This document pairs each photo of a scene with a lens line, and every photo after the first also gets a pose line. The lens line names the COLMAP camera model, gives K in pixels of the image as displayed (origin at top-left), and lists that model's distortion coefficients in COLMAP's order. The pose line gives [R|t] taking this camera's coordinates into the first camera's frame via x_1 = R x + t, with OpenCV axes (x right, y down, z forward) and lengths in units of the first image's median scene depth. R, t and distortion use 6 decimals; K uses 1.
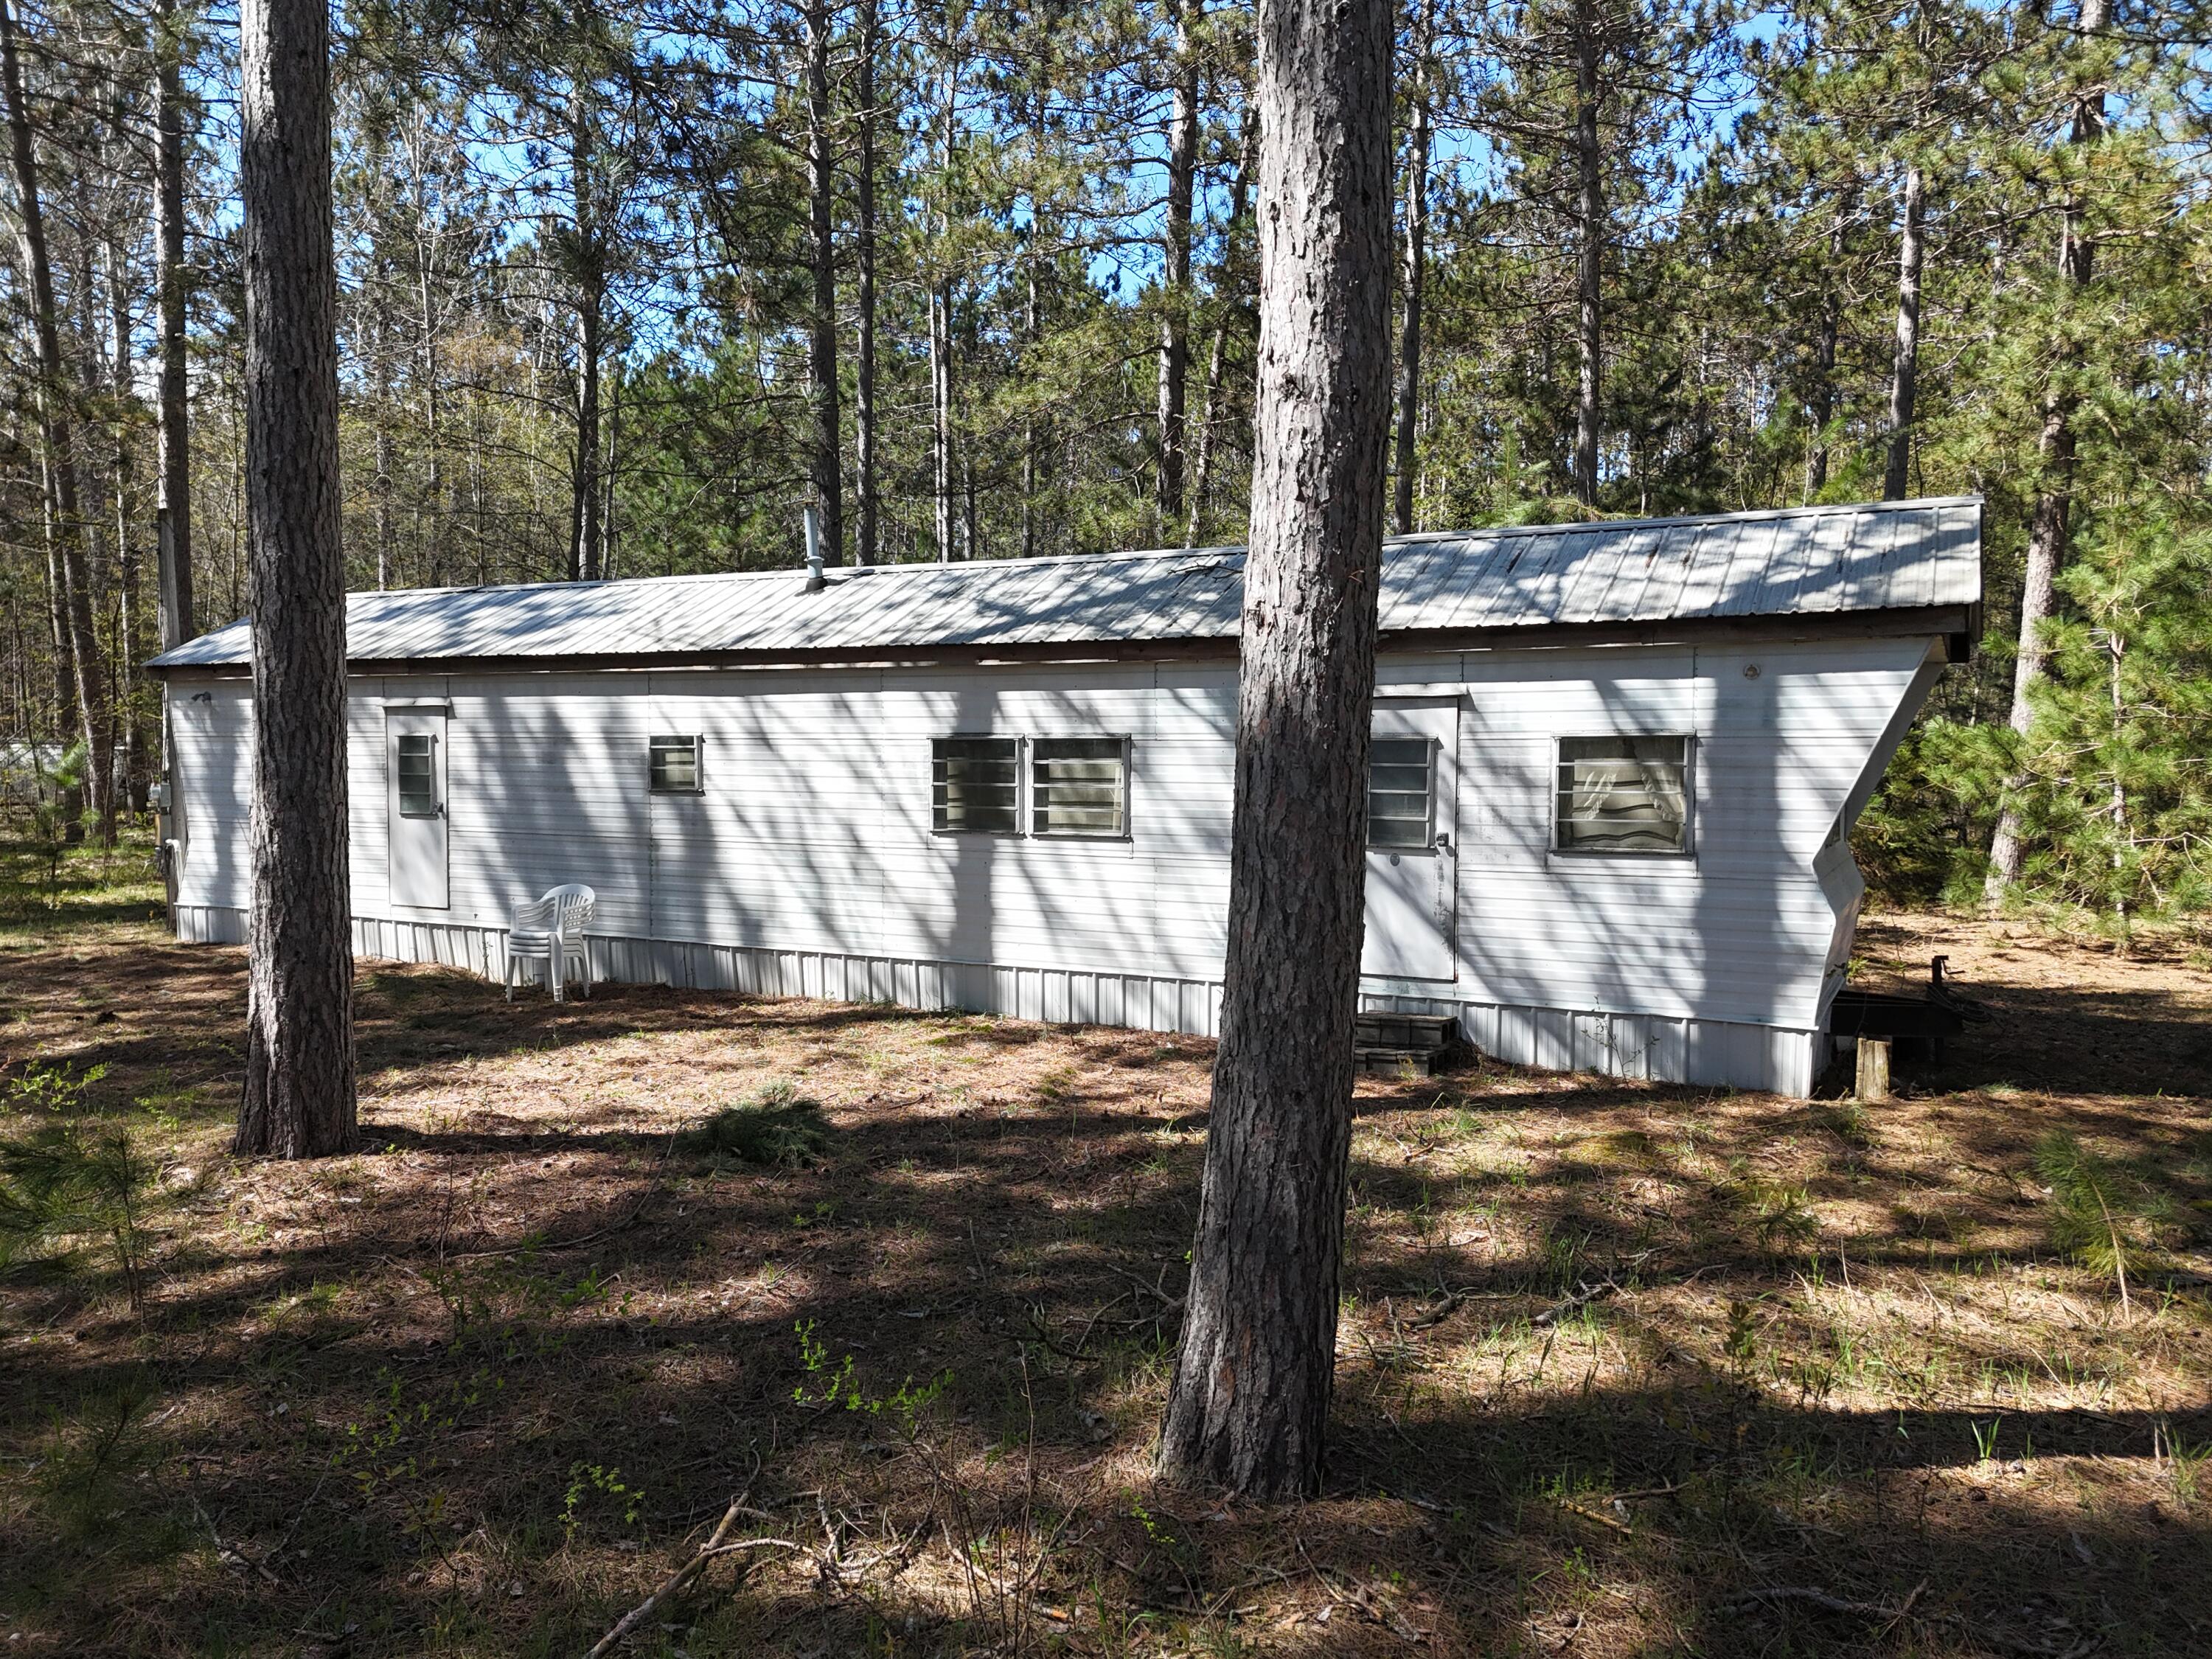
lens RADIAL K [[1629.1, 0, 1106.0], [0, 1629.1, 829.5], [0, 0, 1]] dist [0.104892, -0.119684]
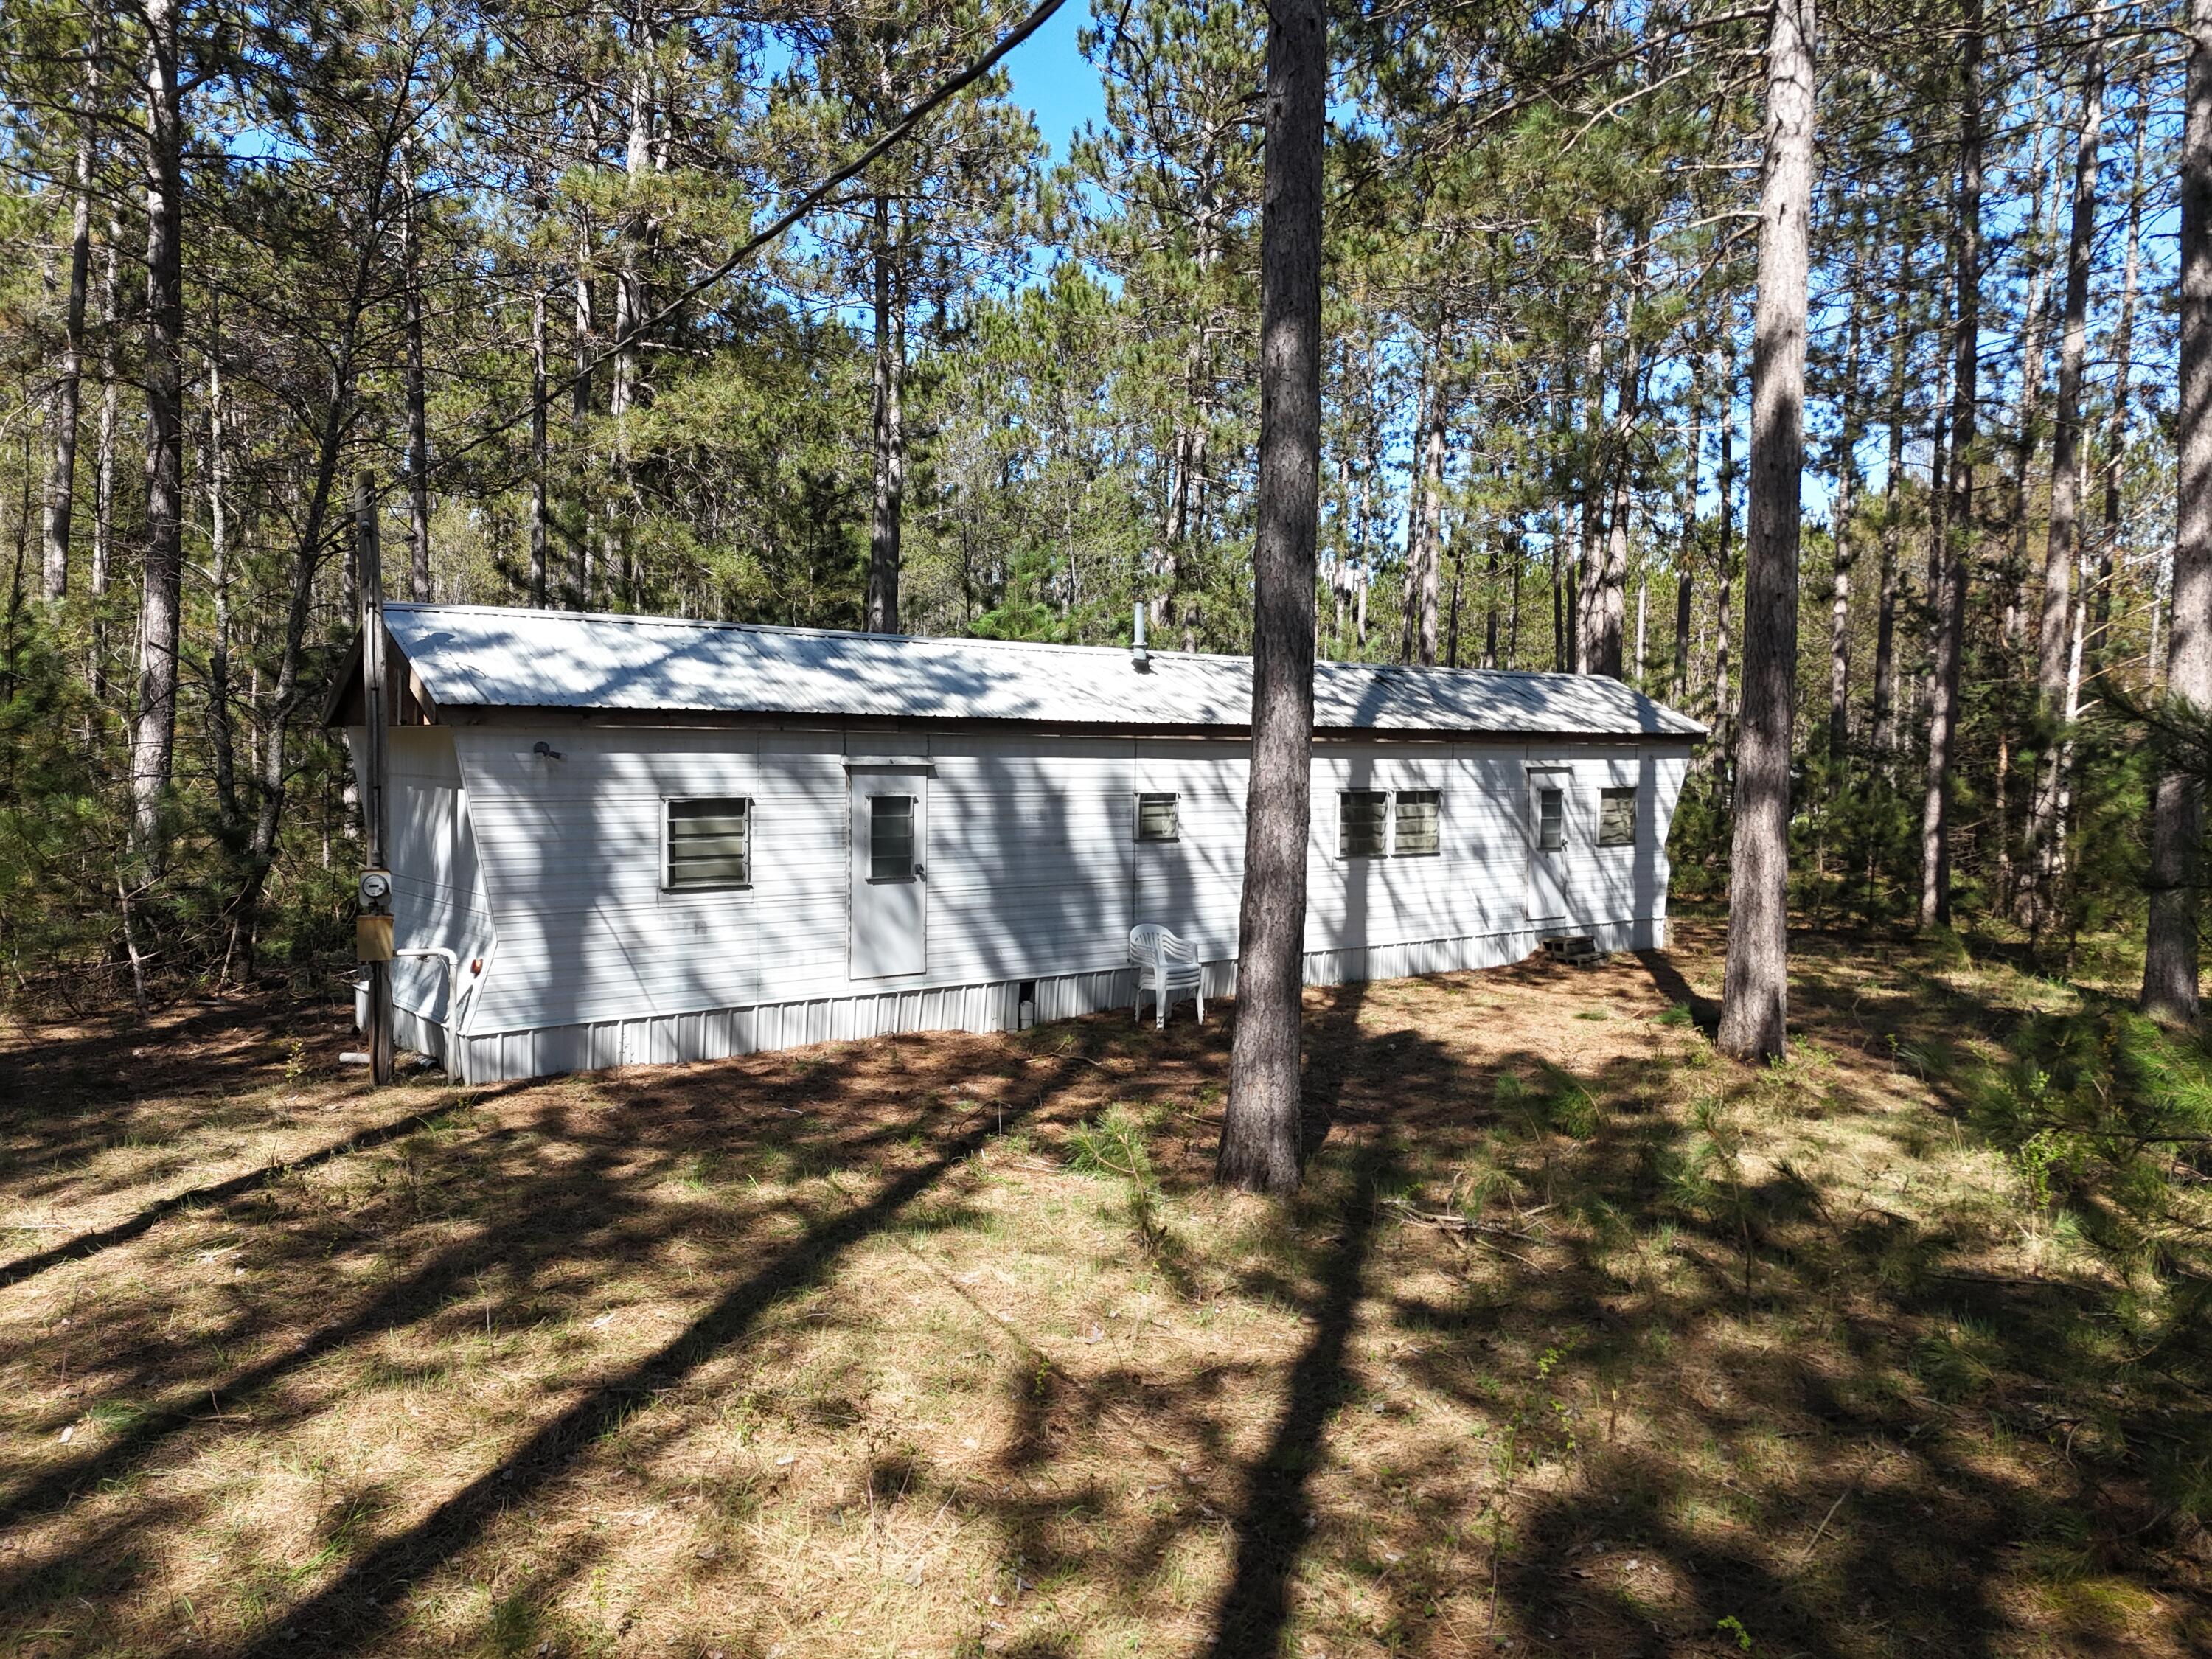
lens RADIAL K [[1629.1, 0, 1106.0], [0, 1629.1, 829.5], [0, 0, 1]] dist [0.104892, -0.119684]
pose [[0.394385, -0.060993, 0.916919, -1.414306], [0.015836, 0.998098, 0.059581, -0.105773], [-0.918809, -0.008978, 0.394601, 0.598394]]
